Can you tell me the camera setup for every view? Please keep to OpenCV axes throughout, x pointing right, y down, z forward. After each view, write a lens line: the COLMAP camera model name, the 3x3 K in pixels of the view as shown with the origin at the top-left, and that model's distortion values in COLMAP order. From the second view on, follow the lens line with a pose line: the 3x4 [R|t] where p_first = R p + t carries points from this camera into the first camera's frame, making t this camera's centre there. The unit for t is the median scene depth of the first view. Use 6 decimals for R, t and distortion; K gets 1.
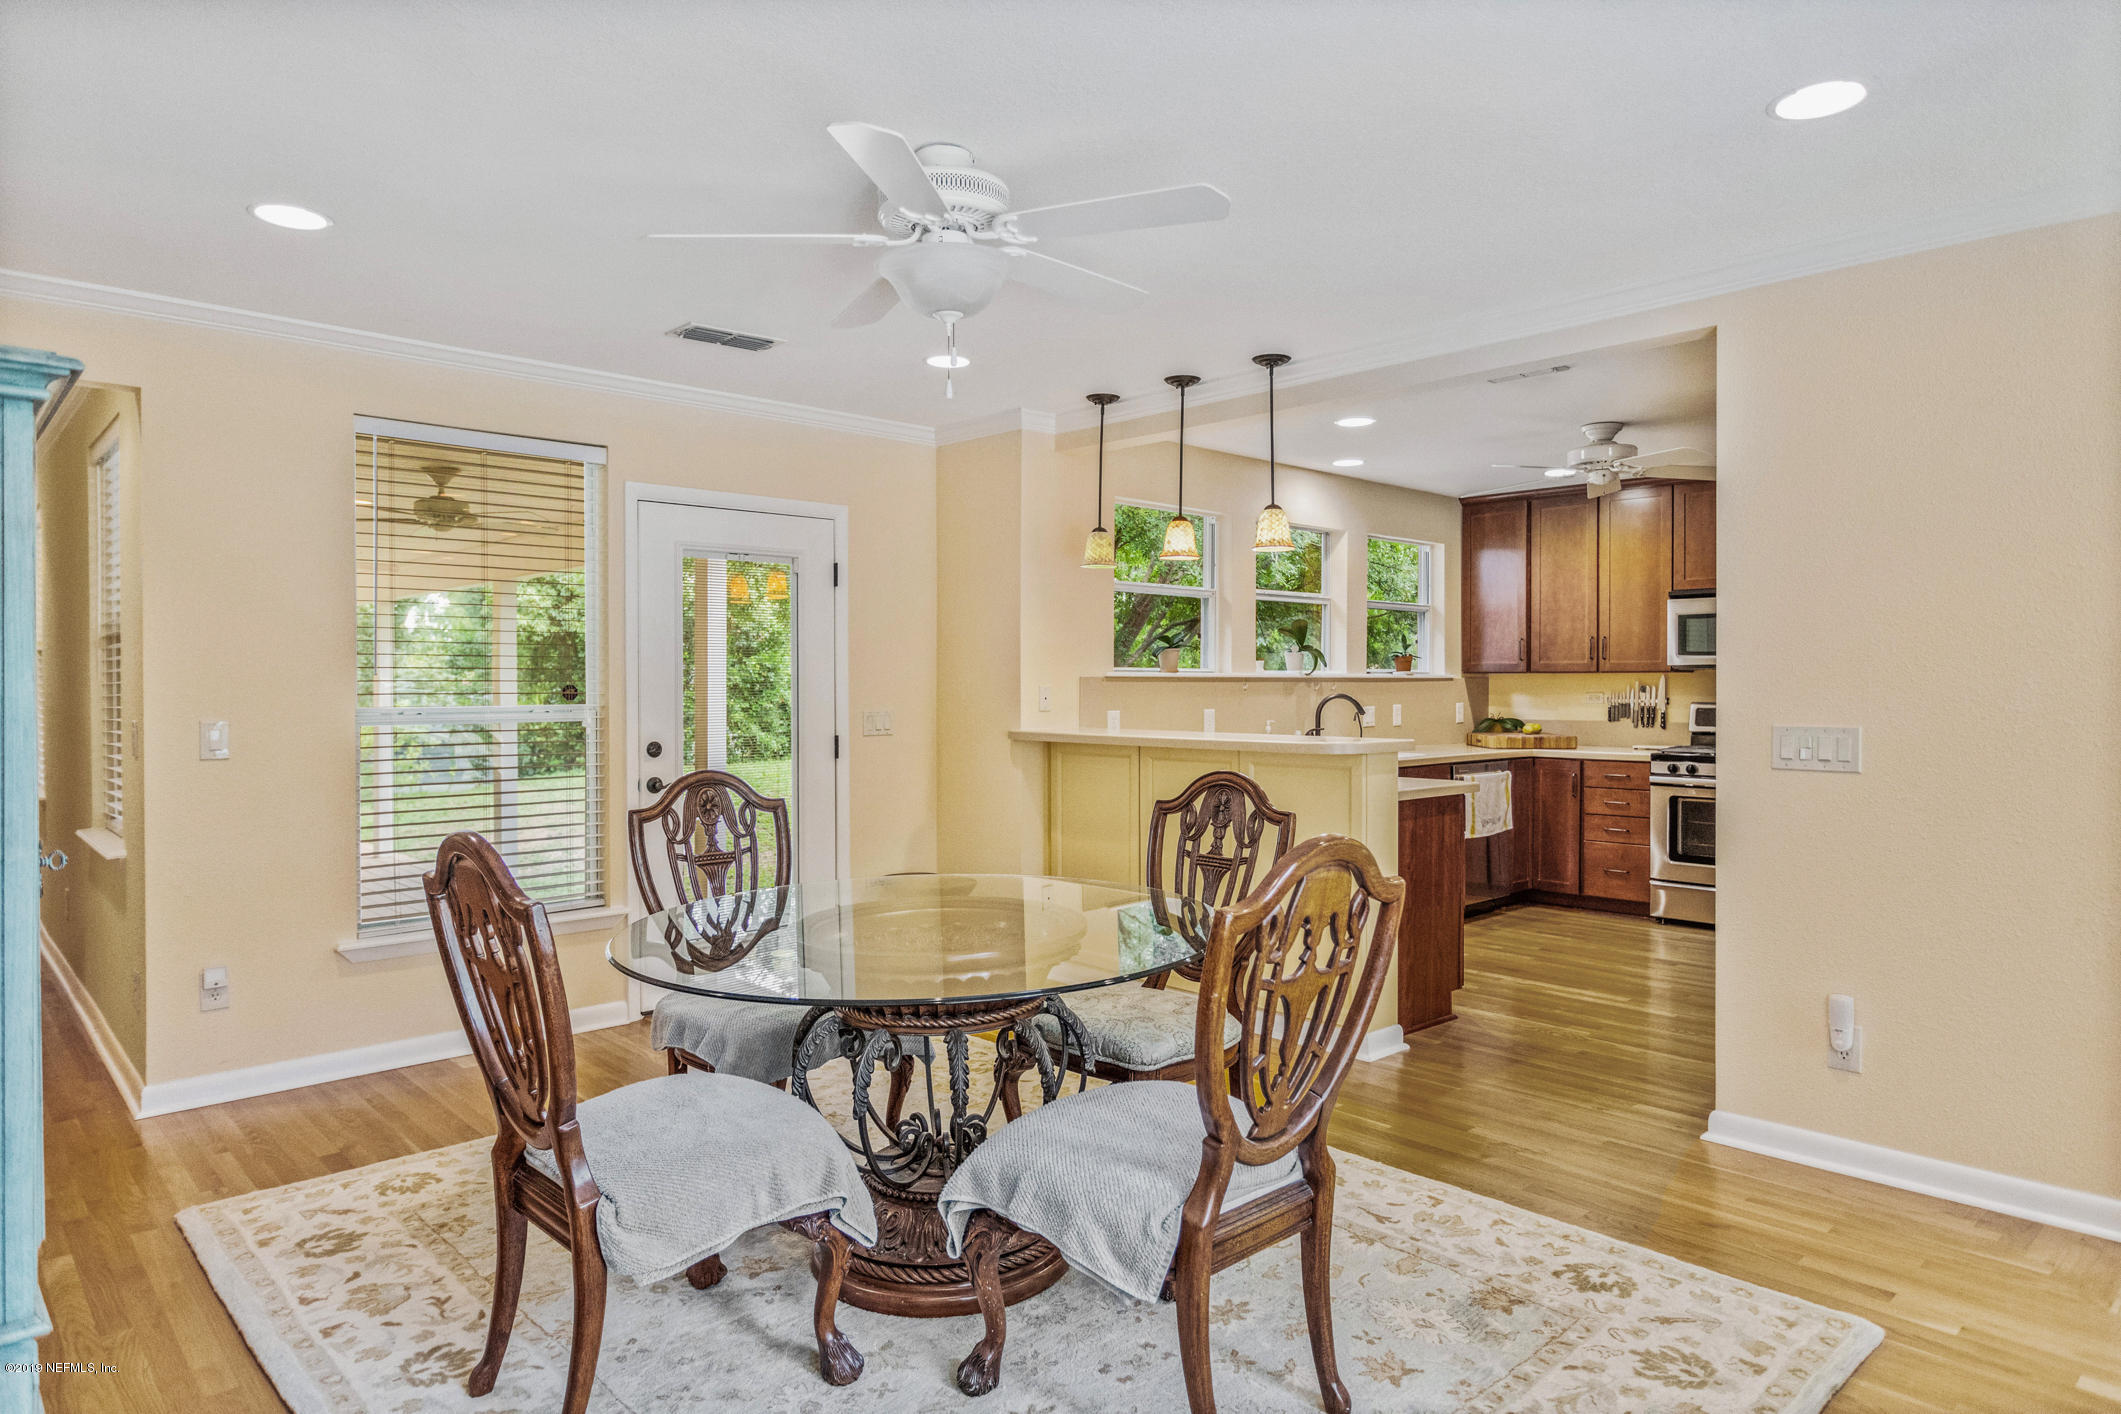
lens RADIAL K [[1250.7, 0, 1064.9], [0, 1250.7, 699.0], [0, 0, 1]] dist [0.006930, 0.000563]
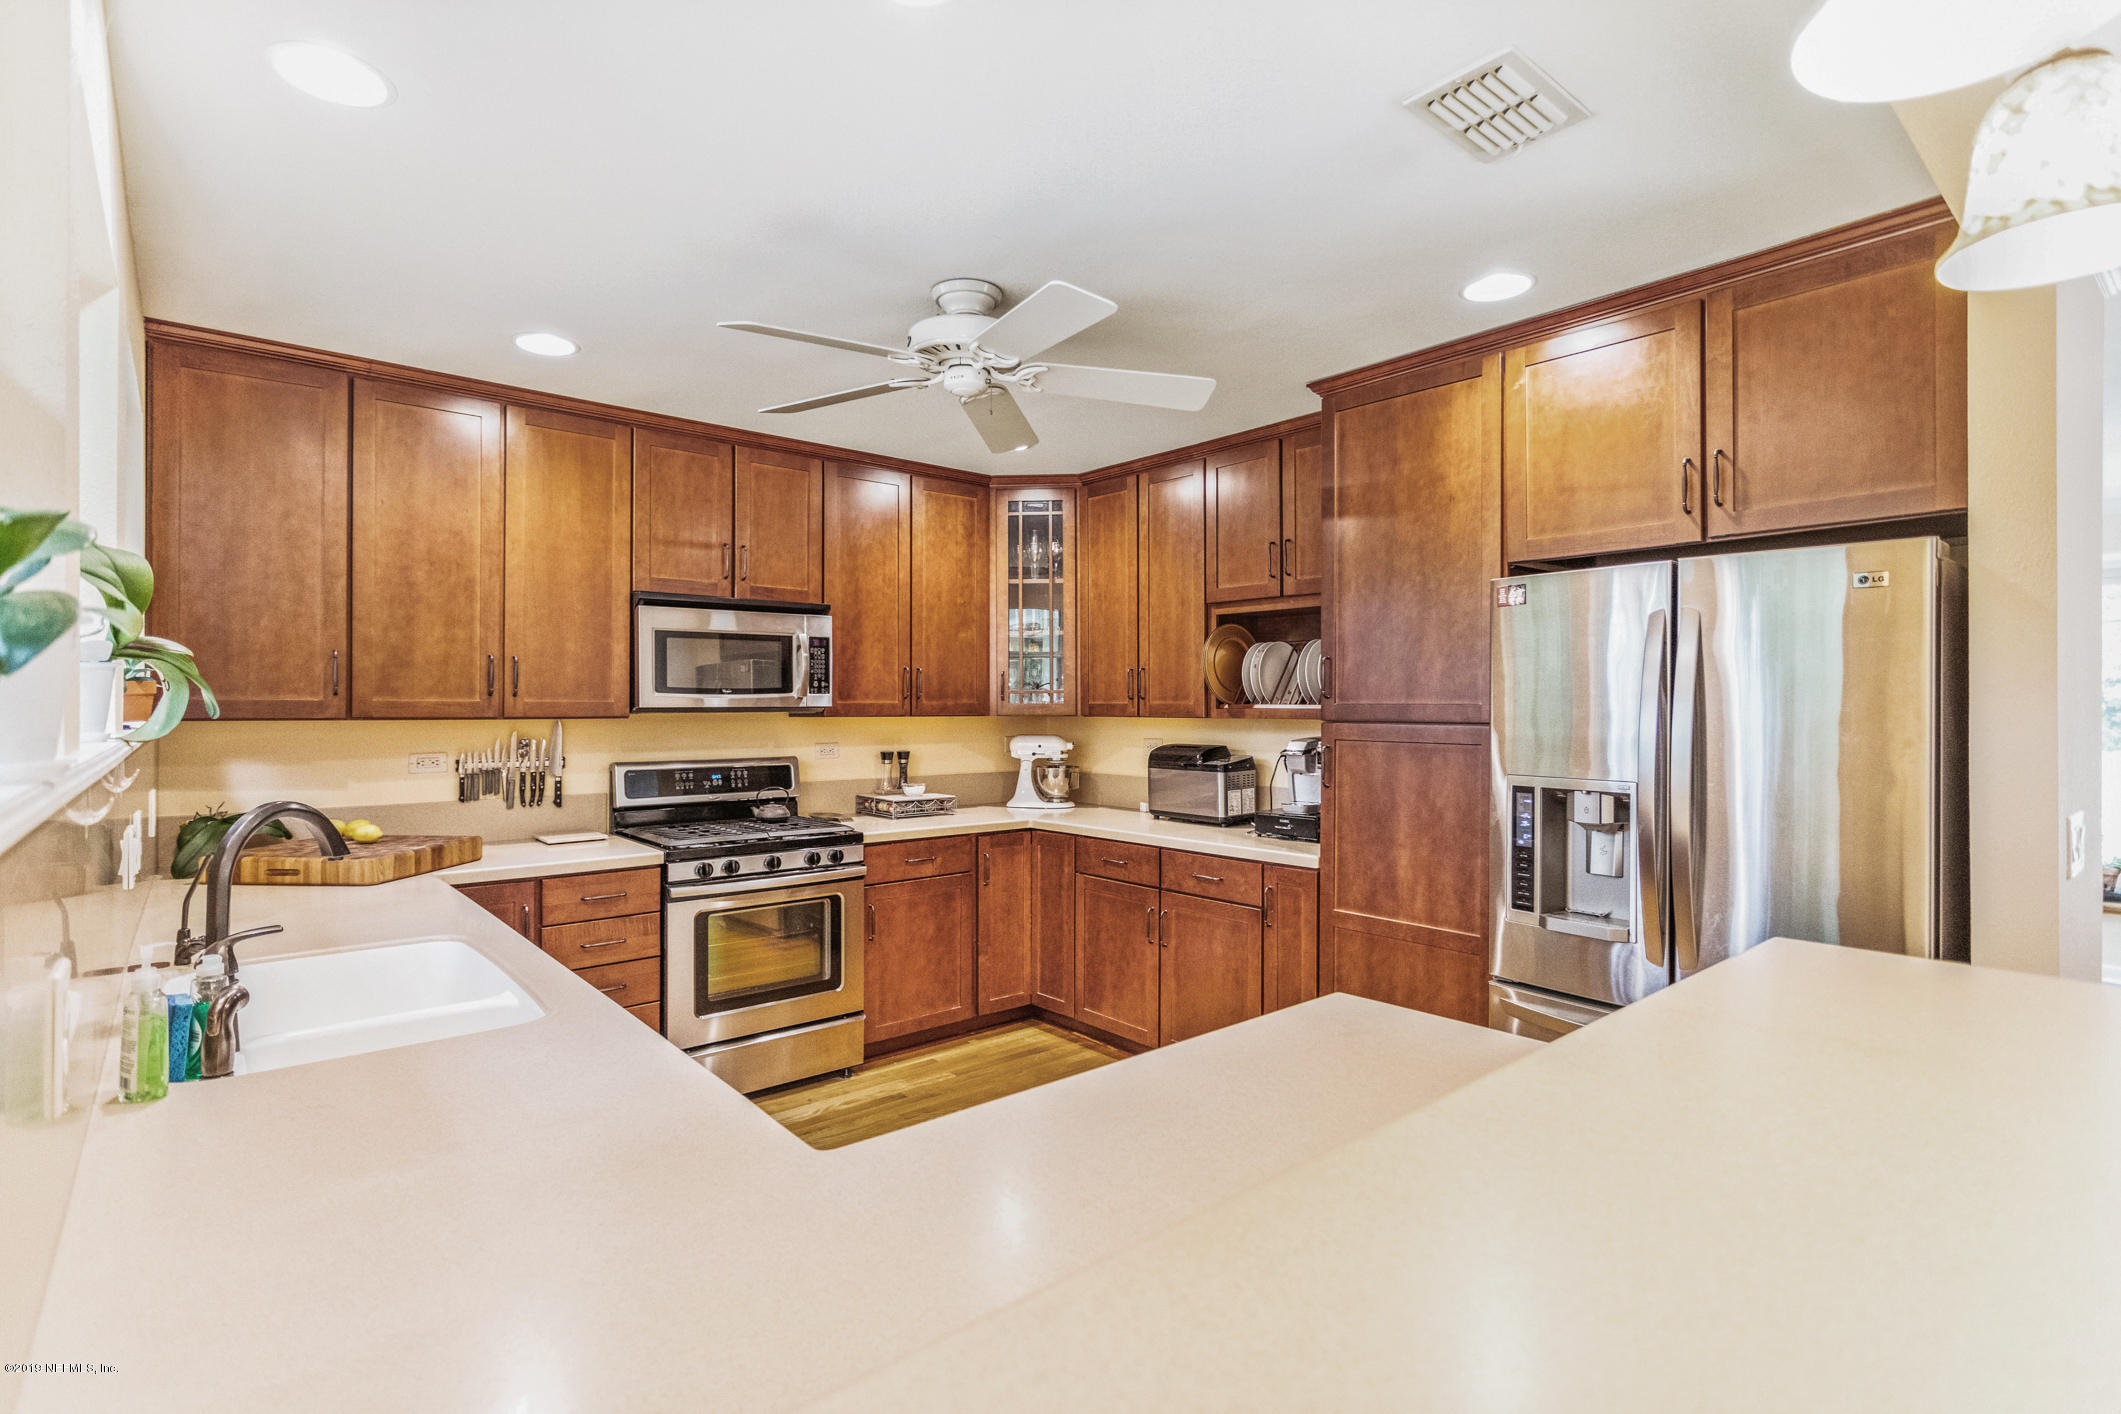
lens RADIAL K [[1016.6, 0, 1052.2], [0, 1016.6, 701.0], [0, 0, 1]] dist [-0.001590, 0.000429]
pose [[0.055317, 0.006189, 0.998450, -0.022695], [0.010642, 0.999920, -0.006788, -0.023810], [-0.998412, 0.011001, 0.055247, 0.736308]]
